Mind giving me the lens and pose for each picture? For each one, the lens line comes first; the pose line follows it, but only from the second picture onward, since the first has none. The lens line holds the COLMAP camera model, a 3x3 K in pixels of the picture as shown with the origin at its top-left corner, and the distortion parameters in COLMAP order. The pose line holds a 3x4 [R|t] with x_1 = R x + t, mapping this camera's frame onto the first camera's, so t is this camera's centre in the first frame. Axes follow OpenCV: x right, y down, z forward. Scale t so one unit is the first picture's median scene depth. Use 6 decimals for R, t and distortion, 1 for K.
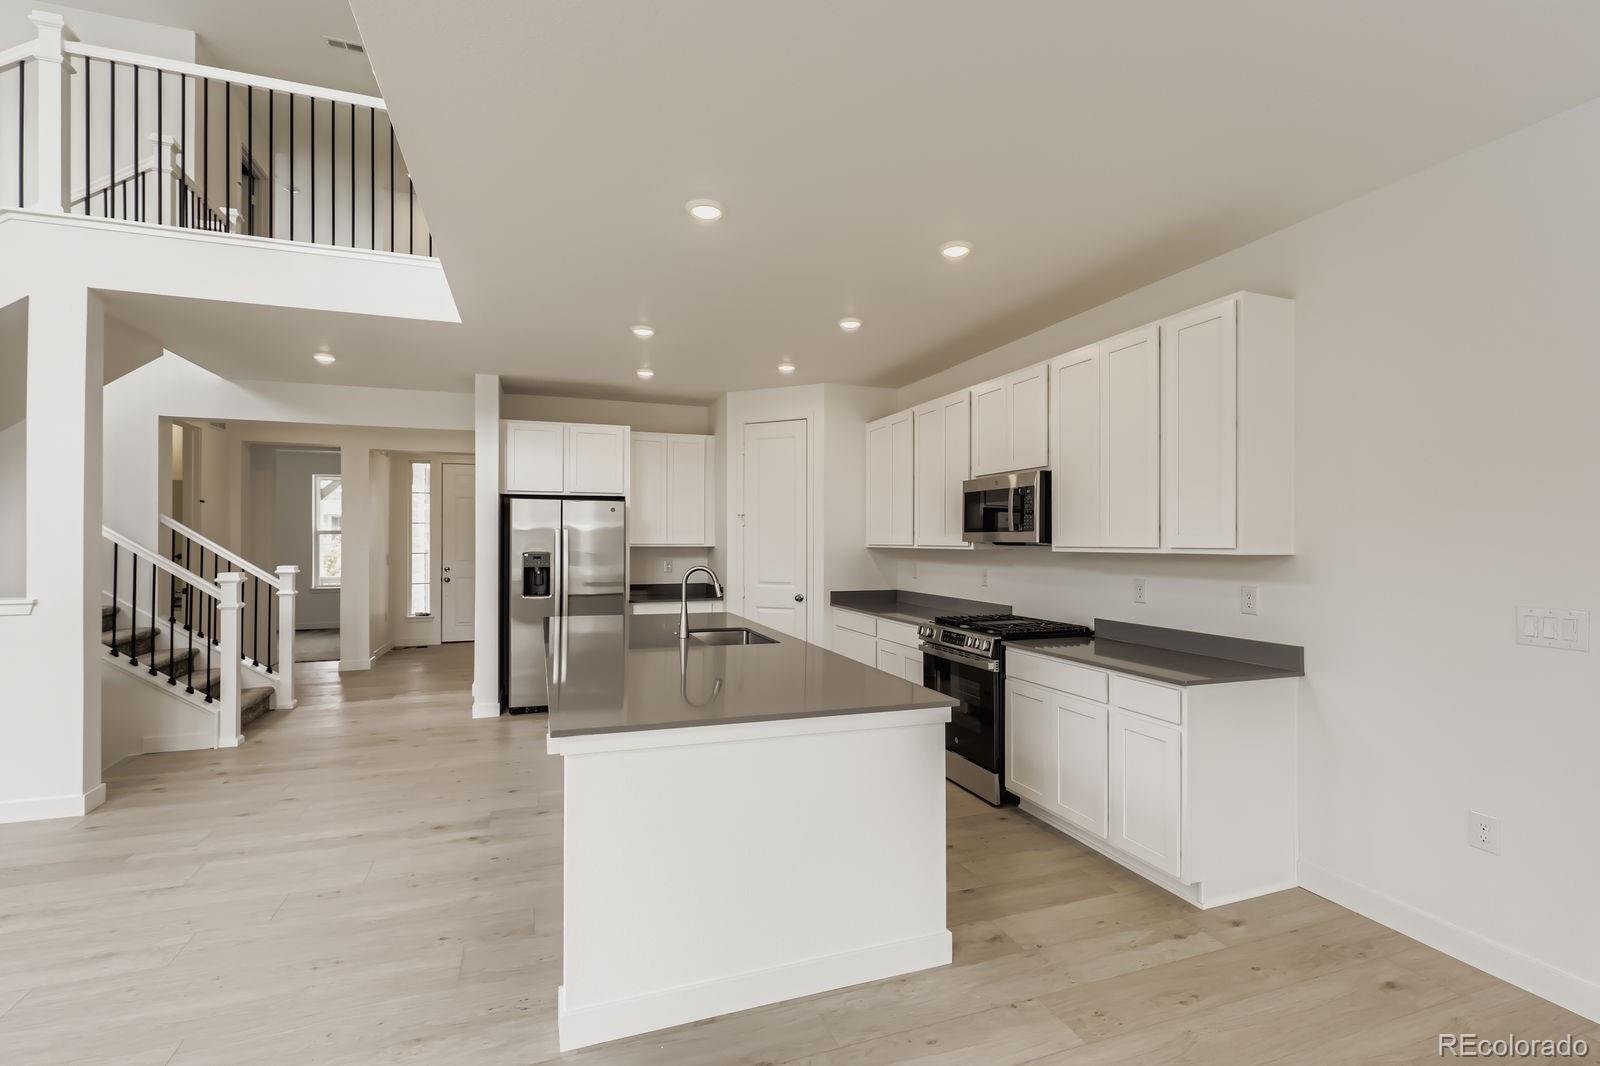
lens RADIAL K [[716.2, 0, 782.9], [0, 716.2, 538.0], [0, 0, 1]] dist [0.004992, -0.000404]
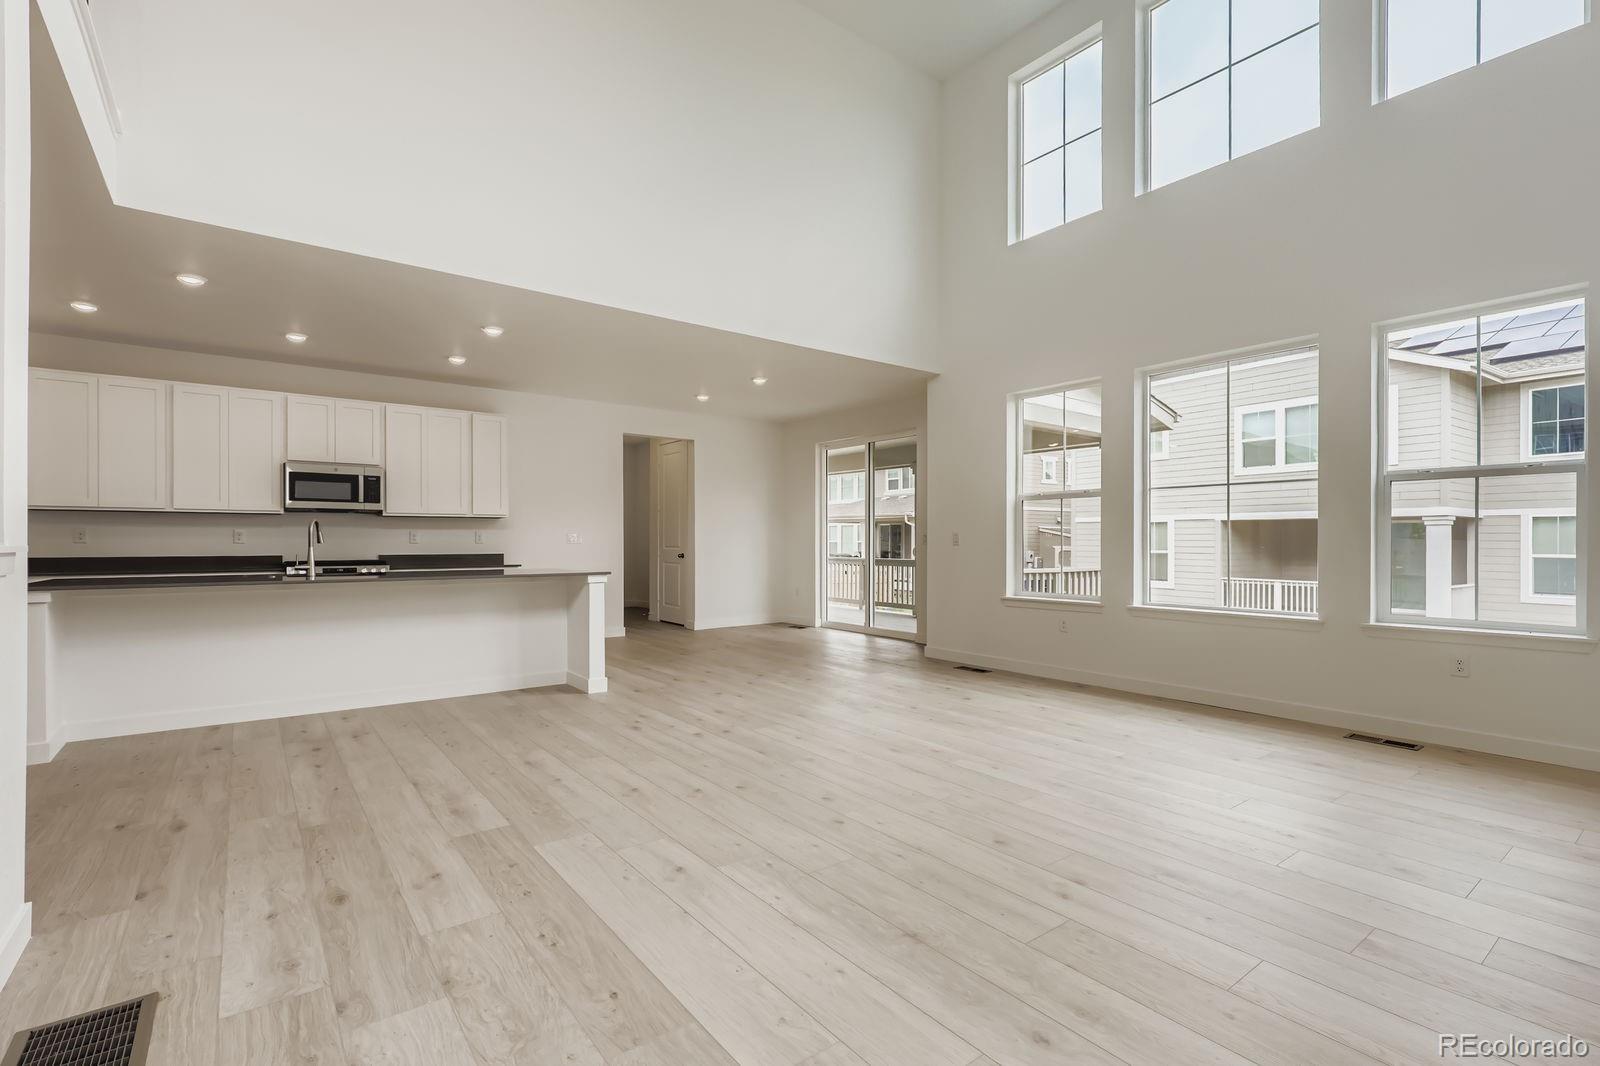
lens RADIAL K [[716.2, 0, 782.9], [0, 716.2, 538.0], [0, 0, 1]] dist [0.004992, -0.000404]
pose [[-0.283344, 0.001316, 0.959017, -1.278503], [-0.004748, 0.999985, -0.002775, 0.061269], [-0.959007, -0.005340, -0.283333, 0.468397]]
